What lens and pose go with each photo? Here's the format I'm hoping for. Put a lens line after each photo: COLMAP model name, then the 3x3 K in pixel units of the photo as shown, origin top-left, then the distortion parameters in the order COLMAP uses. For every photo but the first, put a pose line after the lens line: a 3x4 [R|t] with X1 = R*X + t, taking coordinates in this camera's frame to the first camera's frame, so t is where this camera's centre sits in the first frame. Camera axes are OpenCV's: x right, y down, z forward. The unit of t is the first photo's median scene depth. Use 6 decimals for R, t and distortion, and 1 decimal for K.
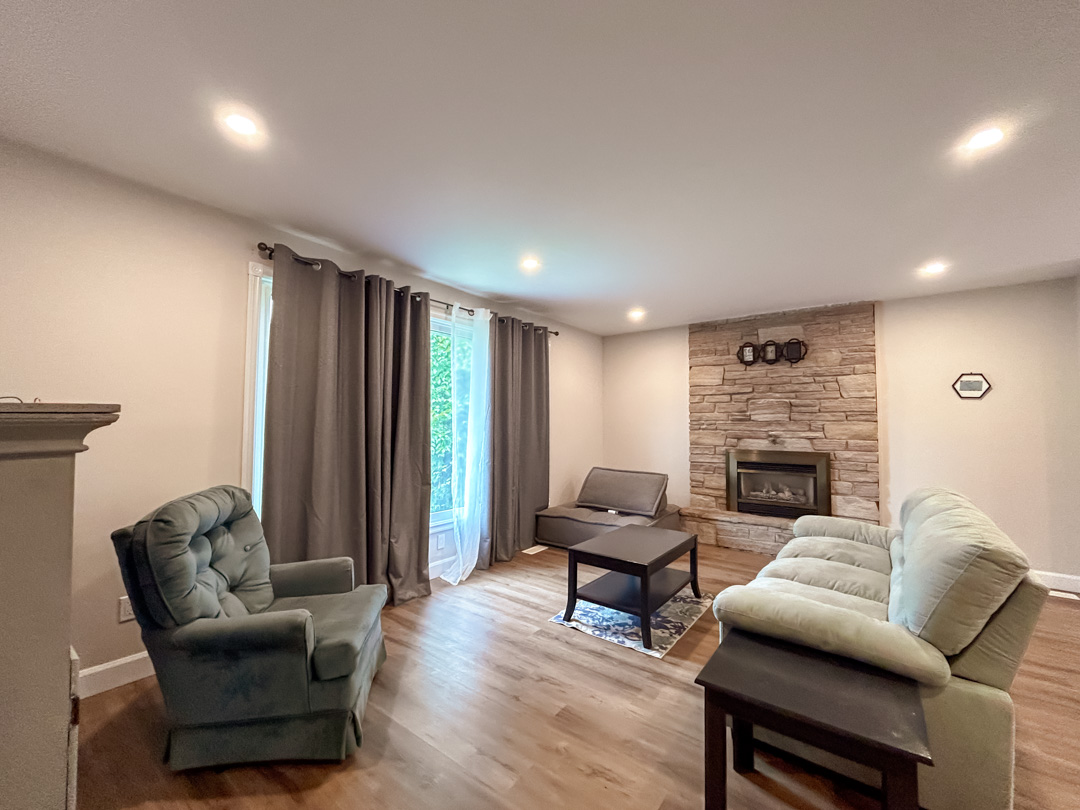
lens RADIAL K [[437.6, 0, 540.5], [0, 437.6, 406.6], [0, 0, 1]] dist [0.001289, -0.000107]
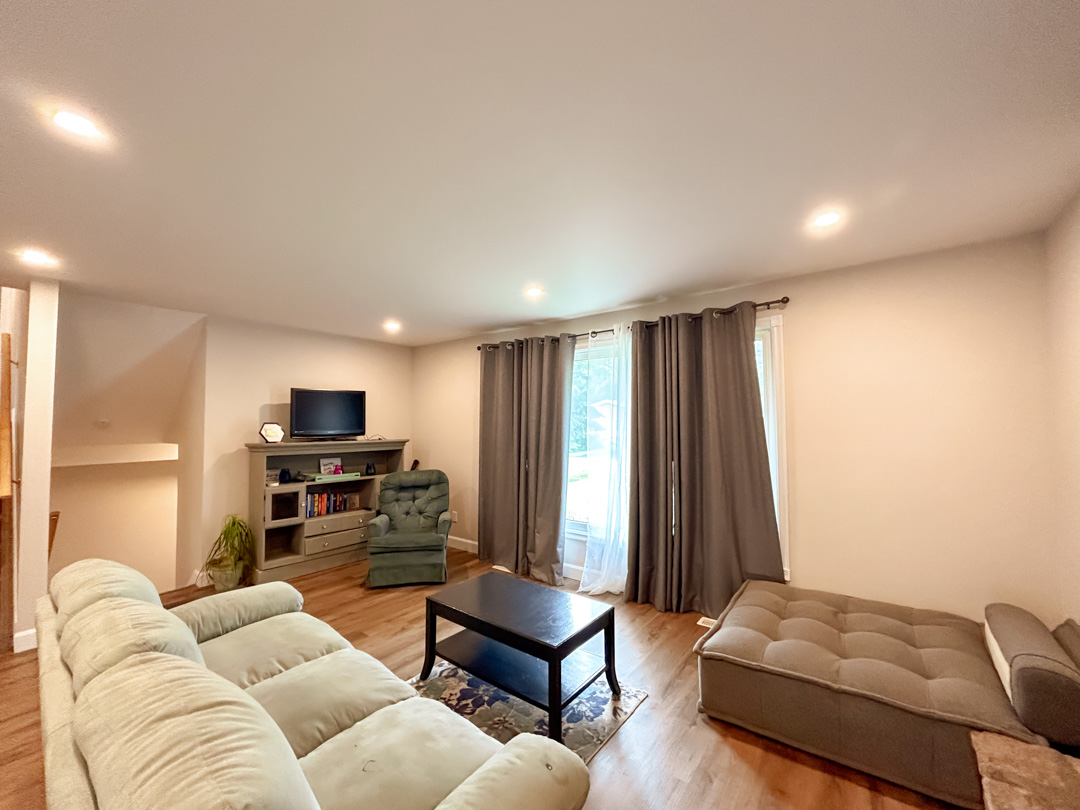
lens RADIAL K [[437.6, 0, 540.5], [0, 437.6, 406.6], [0, 0, 1]] dist [0.001289, -0.000107]
pose [[-0.020114, -0.043878, -0.998834, 0.693911], [0.046933, 0.997894, -0.044782, -0.008337], [0.998696, -0.047779, -0.018012, 0.717450]]
